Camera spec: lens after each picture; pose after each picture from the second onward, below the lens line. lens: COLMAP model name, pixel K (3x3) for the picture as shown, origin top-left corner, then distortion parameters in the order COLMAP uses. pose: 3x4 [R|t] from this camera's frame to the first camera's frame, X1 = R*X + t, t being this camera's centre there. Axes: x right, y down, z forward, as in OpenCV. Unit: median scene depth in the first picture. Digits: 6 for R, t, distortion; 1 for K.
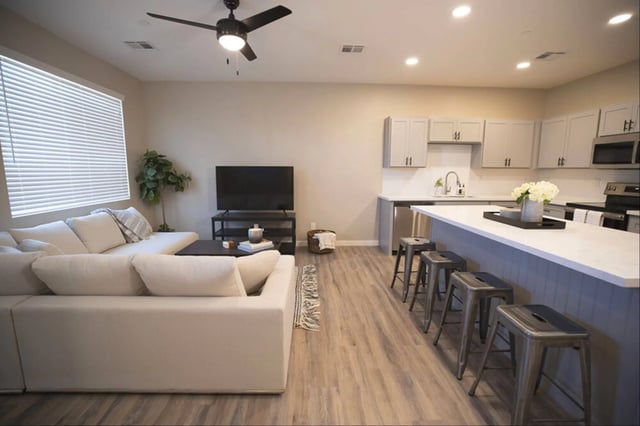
lens RADIAL K [[291.1, 0, 320.0], [0, 291.1, 213.0], [0, 0, 1]] dist [-0.024746, 0.000357]
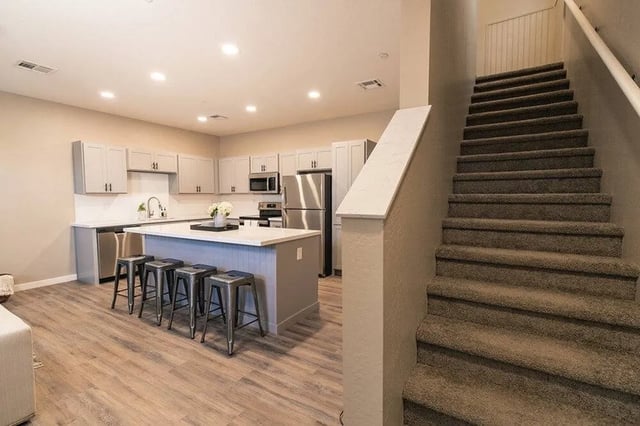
lens RADIAL K [[294.6, 0, 323.5], [0, 294.6, 213.8], [0, 0, 1]] dist [-0.002807, -0.000401]
pose [[0.552196, -0.056965, 0.831766, -0.157330], [0.127956, 0.991634, -0.017034, 0.029834], [-0.823837, 0.115835, 0.554865, -0.198143]]
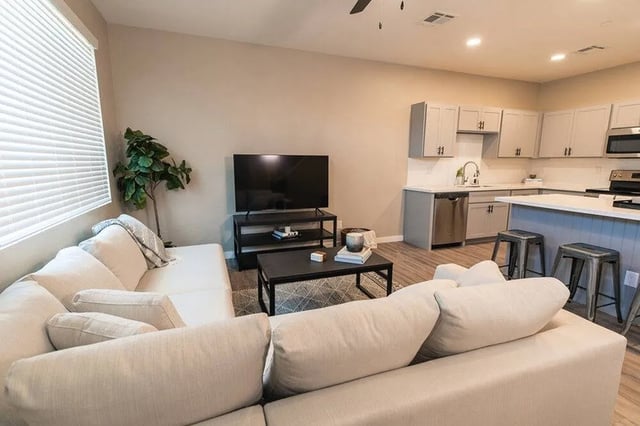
lens RADIAL K [[301.9, 0, 320.0], [0, 301.9, 213.0], [0, 0, 1]] dist [0.010400, -0.000055]
pose [[0.949971, -0.052340, 0.307922, -0.449219], [0.044331, 0.998473, 0.032952, -0.027039], [-0.309177, -0.017653, 0.950841, 0.196166]]
